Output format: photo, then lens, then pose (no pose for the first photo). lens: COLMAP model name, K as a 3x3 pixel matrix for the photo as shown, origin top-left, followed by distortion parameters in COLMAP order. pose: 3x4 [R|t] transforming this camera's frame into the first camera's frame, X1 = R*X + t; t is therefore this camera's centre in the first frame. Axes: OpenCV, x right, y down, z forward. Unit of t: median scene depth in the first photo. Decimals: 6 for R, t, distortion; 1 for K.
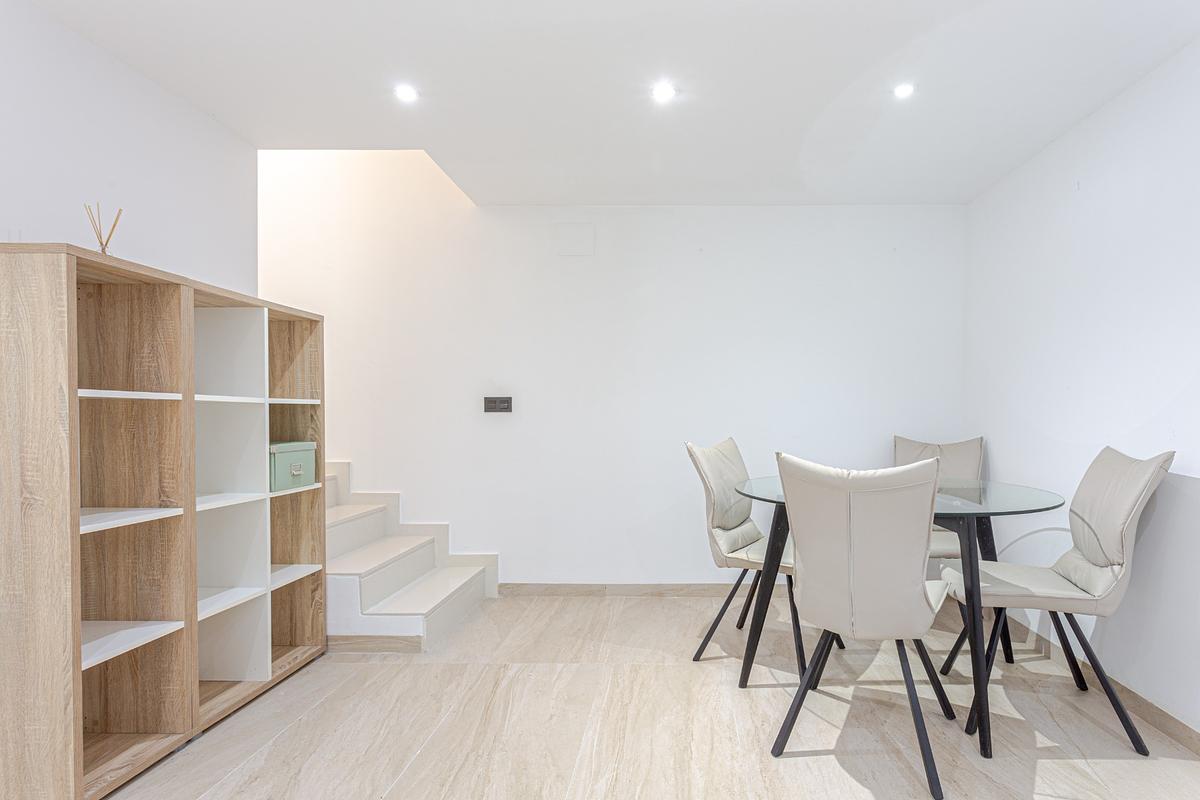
lens RADIAL K [[572.0, 0, 647.2], [0, 572.0, 427.6], [0, 0, 1]] dist [0.002743, -0.000335]
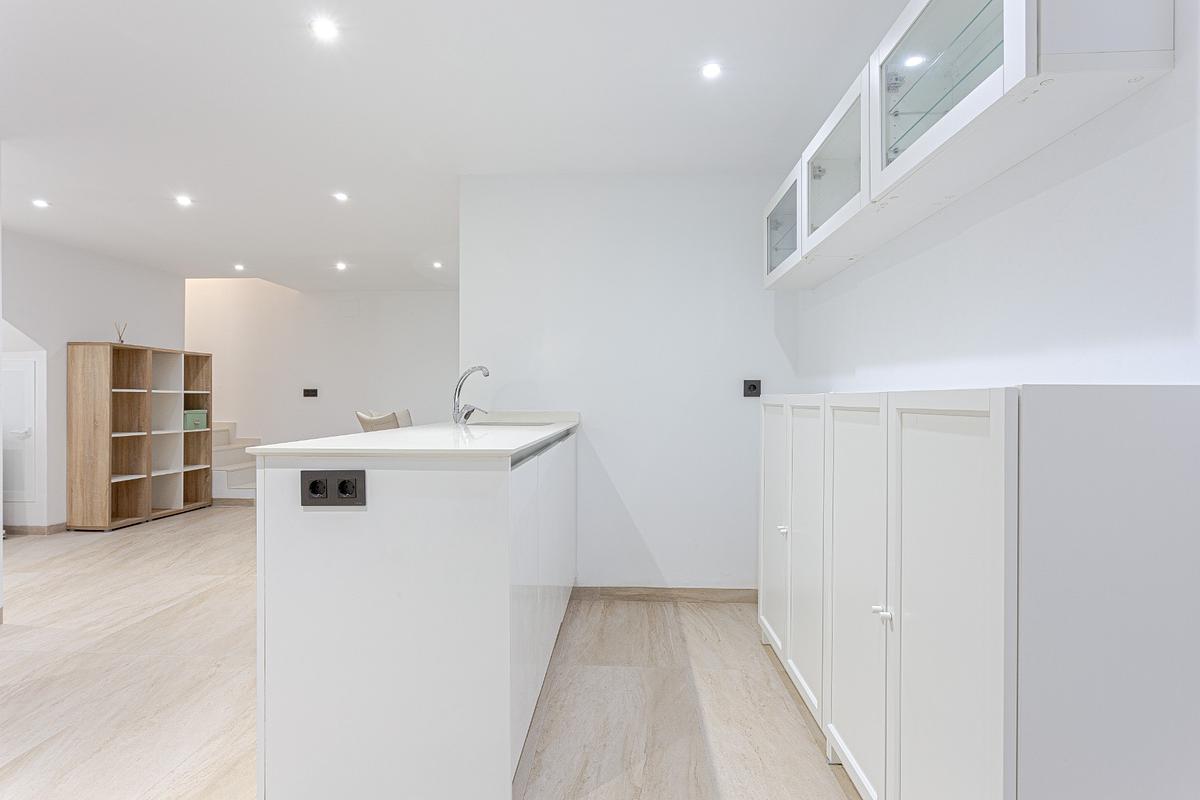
lens RADIAL K [[572.0, 0, 595.7], [0, 572.0, 401.4], [0, 0, 1]] dist [0.002743, -0.000335]
pose [[0.998604, 0.003672, -0.052692, 1.184146], [-0.004655, 0.999817, -0.018542, 0.028614], [0.052614, 0.018761, 0.998439, -1.299694]]
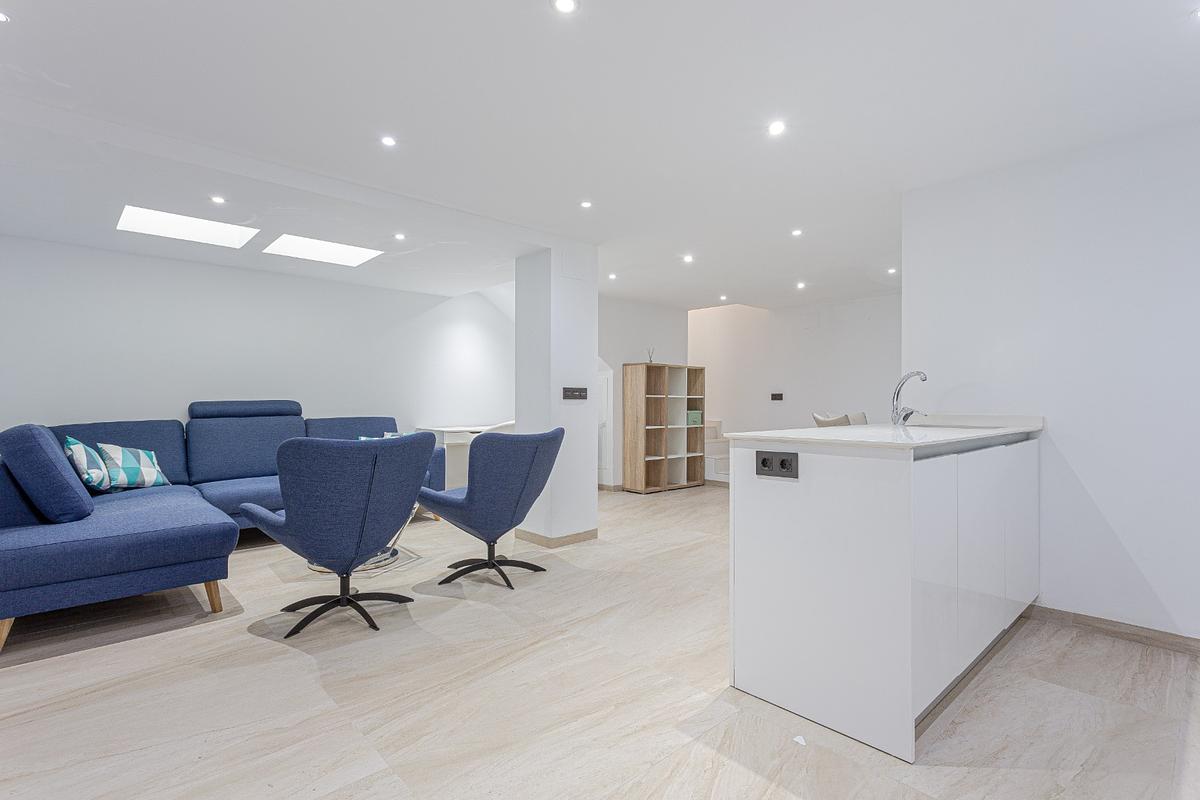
lens RADIAL K [[572.0, 0, 596.0], [0, 572.0, 403.3], [0, 0, 1]] dist [0.002743, -0.000335]
pose [[0.673990, 0.004923, -0.738724, 1.342369], [-0.019509, 0.999748, -0.011136, 0.033585], [0.738483, 0.021917, 0.673916, -1.511113]]
